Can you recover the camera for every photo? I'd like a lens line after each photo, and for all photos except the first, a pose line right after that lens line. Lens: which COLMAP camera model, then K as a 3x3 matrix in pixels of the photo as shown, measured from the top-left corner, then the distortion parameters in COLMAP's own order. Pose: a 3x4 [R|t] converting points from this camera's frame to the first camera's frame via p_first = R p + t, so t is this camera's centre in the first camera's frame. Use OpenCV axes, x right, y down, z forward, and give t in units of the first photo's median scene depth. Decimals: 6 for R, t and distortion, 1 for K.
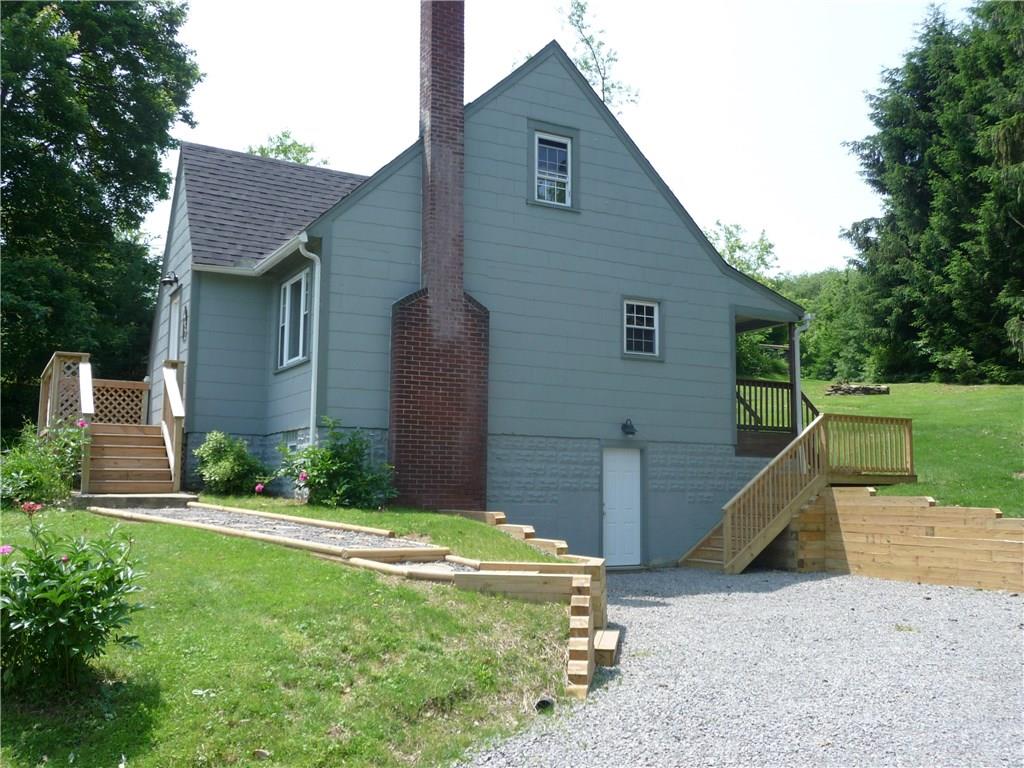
lens RADIAL K [[937.1, 0, 510.5], [0, 937.1, 379.1], [0, 0, 1]] dist [-0.085919, 0.000000]
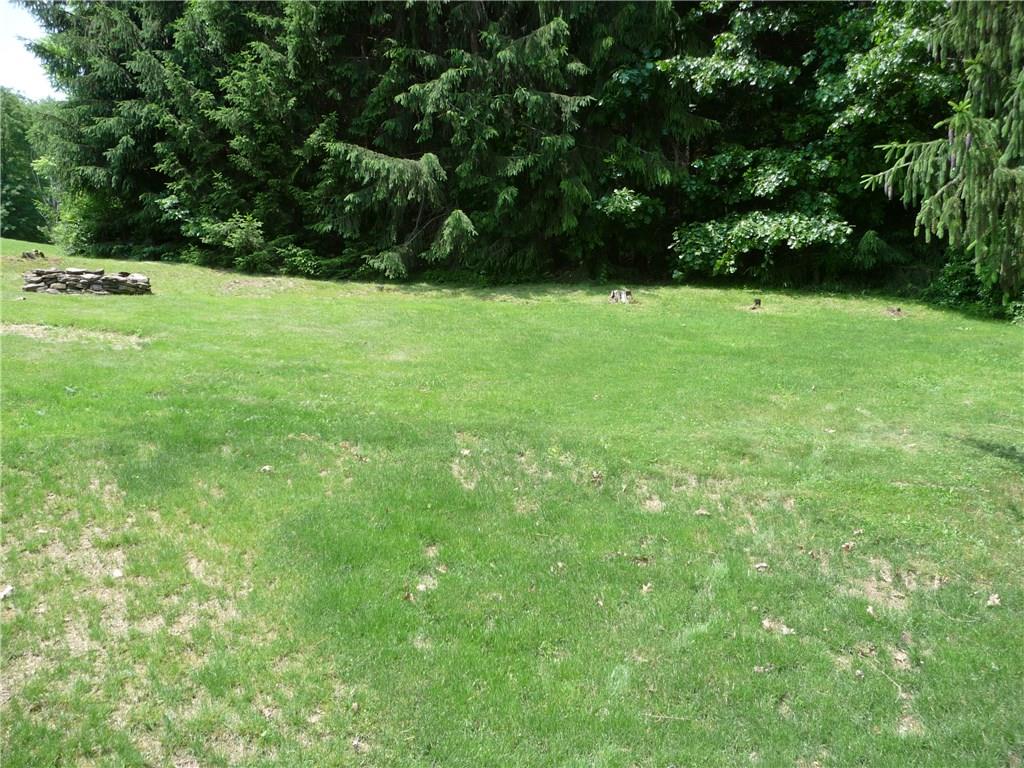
lens RADIAL K [[866.0, 0, 509.7], [0, 866.0, 381.1], [0, 0, 1]] dist [0.037278, 0.025660]
pose [[0.628743, -0.048449, 0.776103, 0.134577], [-0.077281, 0.989223, 0.124361, -0.009568], [-0.773764, -0.138169, 0.618223, 0.474176]]
